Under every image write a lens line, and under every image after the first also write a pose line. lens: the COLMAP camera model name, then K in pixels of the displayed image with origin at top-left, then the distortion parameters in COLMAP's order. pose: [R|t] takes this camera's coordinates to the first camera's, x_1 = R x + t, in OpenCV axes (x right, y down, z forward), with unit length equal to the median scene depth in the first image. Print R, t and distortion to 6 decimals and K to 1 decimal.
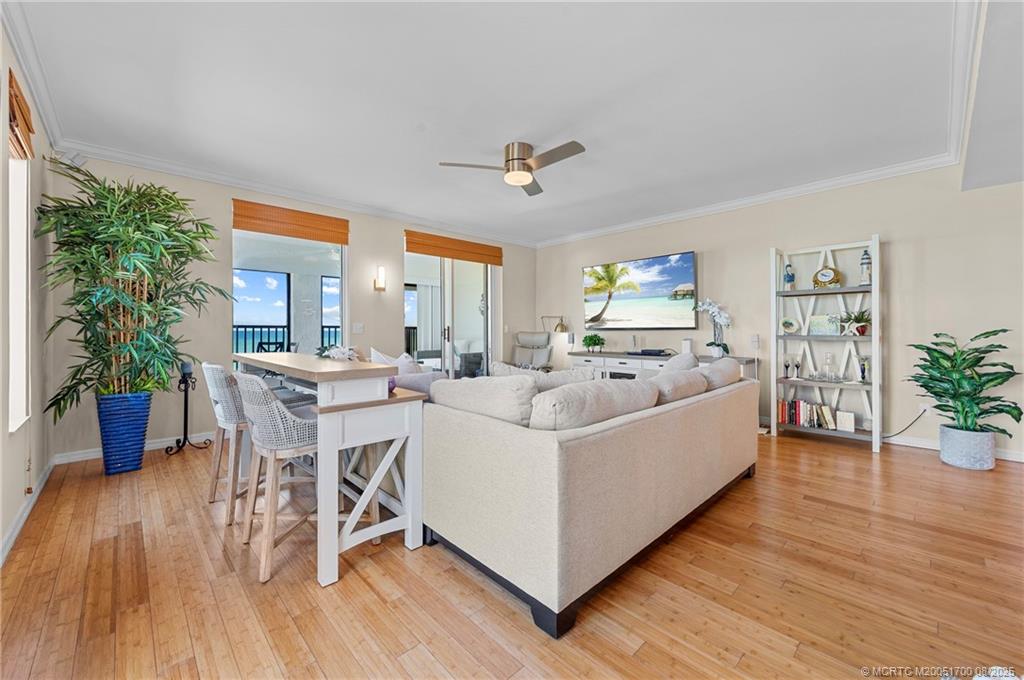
lens RADIAL K [[411.4, 0, 516.6], [0, 411.4, 321.7], [0, 0, 1]] dist [0.001122, -0.000176]
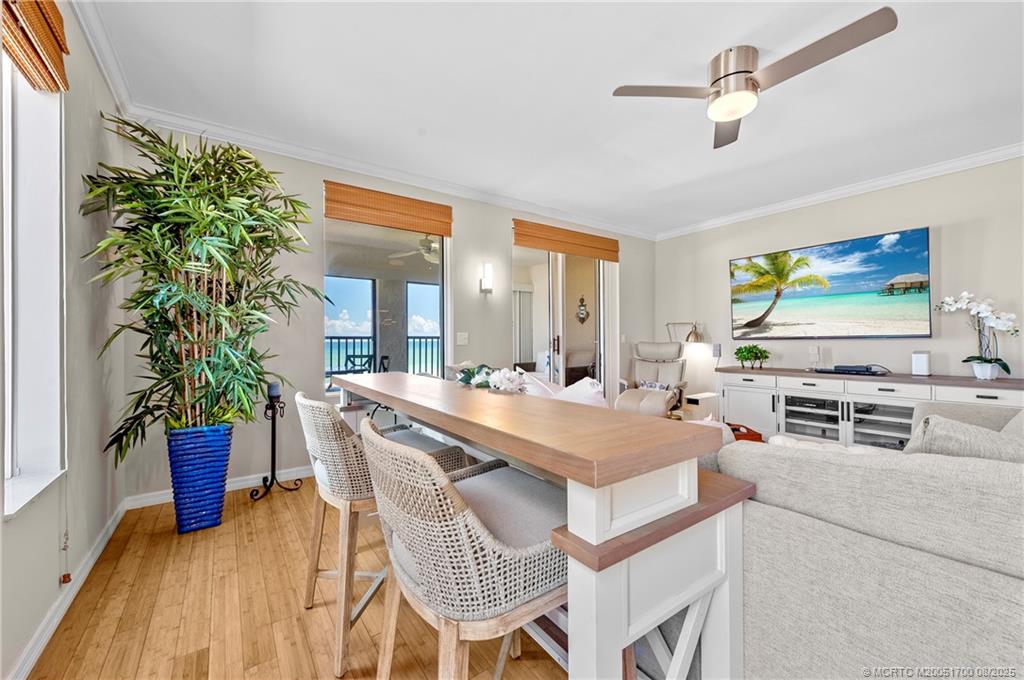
lens RADIAL K [[405.8, 0, 511.8], [0, 405.8, 330.2], [0, 0, 1]] dist [0.001502, 0.000047]
pose [[0.989306, -0.008035, -0.145632, -0.226884], [0.007494, 0.999963, -0.004263, 0.004209], [0.145661, 0.003126, 0.989330, 0.284490]]
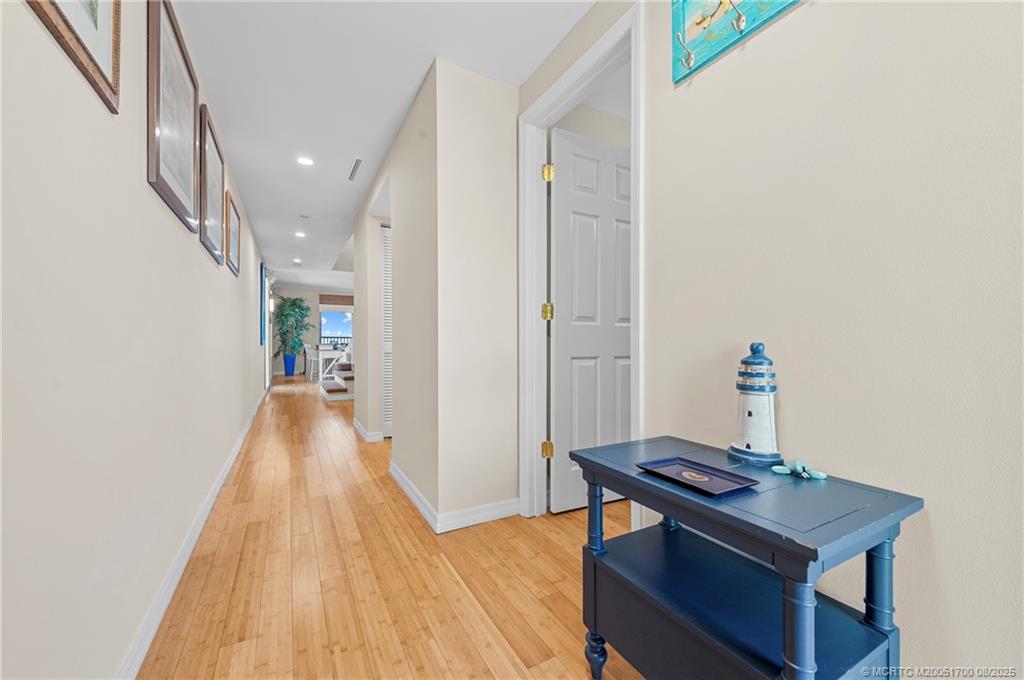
lens RADIAL K [[403.7, 0, 511.3], [0, 403.7, 331.0], [0, 0, 1]] dist [0.007557, -0.000035]
pose [[0.966082, -0.008723, -0.258087, 1.609739], [0.006523, 0.999935, -0.009380, 0.009210], [0.258152, 0.007379, 0.966076, -1.683460]]
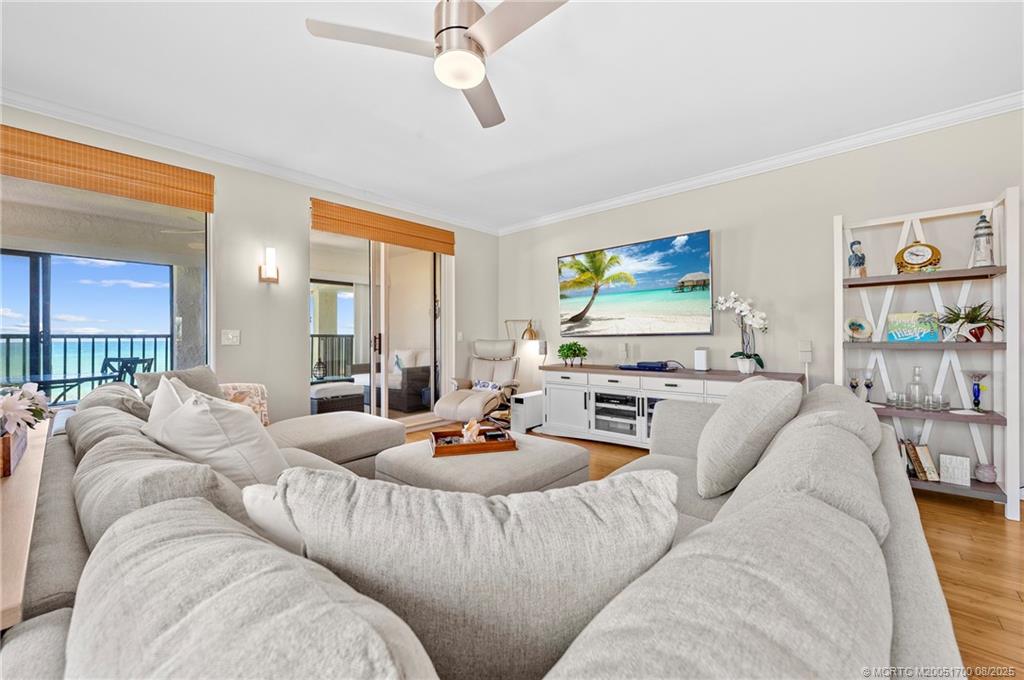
lens RADIAL K [[403.7, 0, 511.3], [0, 403.7, 331.0], [0, 0, 1]] dist [0.007557, -0.000035]
pose [[0.997247, -0.007422, 0.073778, 0.028043], [0.007025, 0.999959, 0.005649, 0.006553], [-0.073817, -0.005115, 0.997259, 0.399599]]
